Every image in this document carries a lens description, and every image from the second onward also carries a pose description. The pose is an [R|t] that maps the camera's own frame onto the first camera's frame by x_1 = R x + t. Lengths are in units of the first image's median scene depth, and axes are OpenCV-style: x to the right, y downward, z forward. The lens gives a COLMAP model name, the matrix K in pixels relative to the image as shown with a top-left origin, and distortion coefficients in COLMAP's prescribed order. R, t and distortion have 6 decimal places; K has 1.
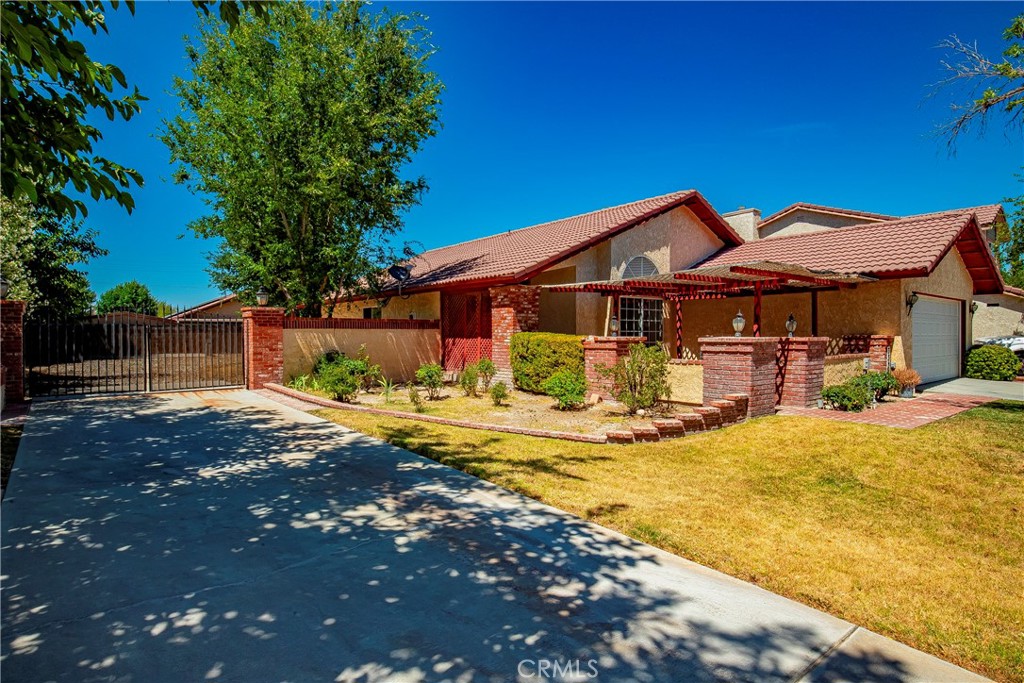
lens RADIAL K [[540.8, 0, 495.6], [0, 540.8, 341.0], [0, 0, 1]] dist [-0.028519, -0.000316]
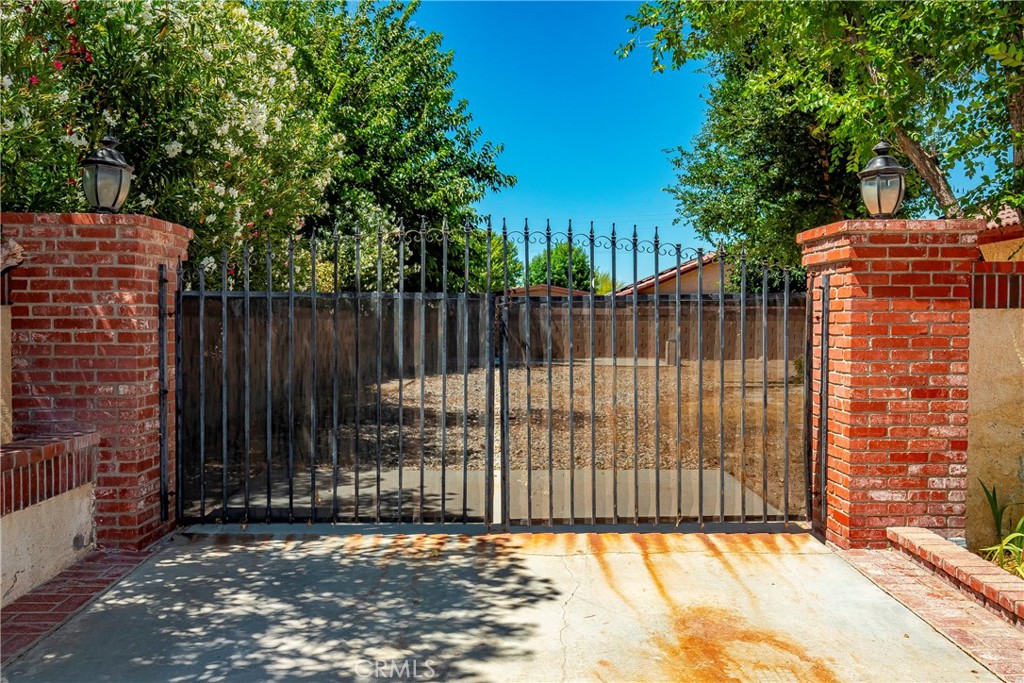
lens RADIAL K [[883.0, 0, 511.7], [0, 883.0, 342.5], [0, 0, 1]] dist [0.001949, 0.000183]
pose [[0.785849, 0.019435, -0.618113, -0.316809], [-0.013944, 0.999809, 0.013709, -0.009893], [0.618262, -0.002154, 0.785969, 0.568931]]
